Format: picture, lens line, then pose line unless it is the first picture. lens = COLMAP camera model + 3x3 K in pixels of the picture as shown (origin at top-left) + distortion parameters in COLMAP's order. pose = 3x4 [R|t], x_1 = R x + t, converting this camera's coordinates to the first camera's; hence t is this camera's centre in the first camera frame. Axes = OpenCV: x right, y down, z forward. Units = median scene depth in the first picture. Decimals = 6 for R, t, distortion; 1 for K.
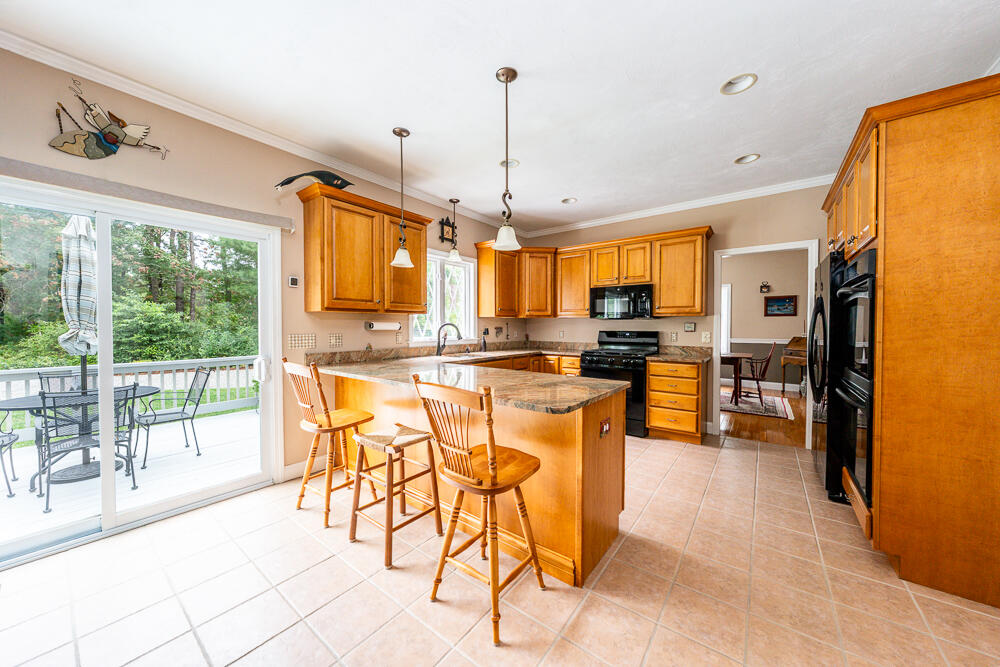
lens RADIAL K [[350.6, 0, 496.4], [0, 350.6, 332.3], [0, 0, 1]] dist [-0.008926, 0.000041]
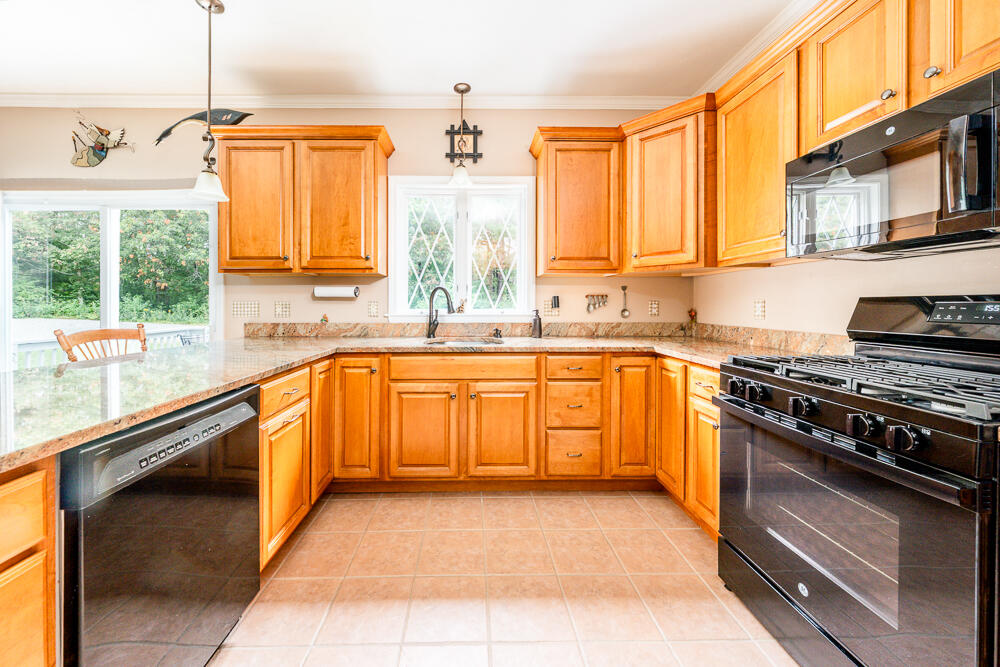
lens RADIAL K [[350.6, 0, 483.6], [0, 350.6, 305.6], [0, 0, 1]] dist [-0.008926, 0.000041]
pose [[0.620153, -0.001018, -0.784480, 0.384063], [-0.014495, 0.999814, -0.012756, 0.013979], [0.784347, 0.019282, 0.620022, 0.649700]]
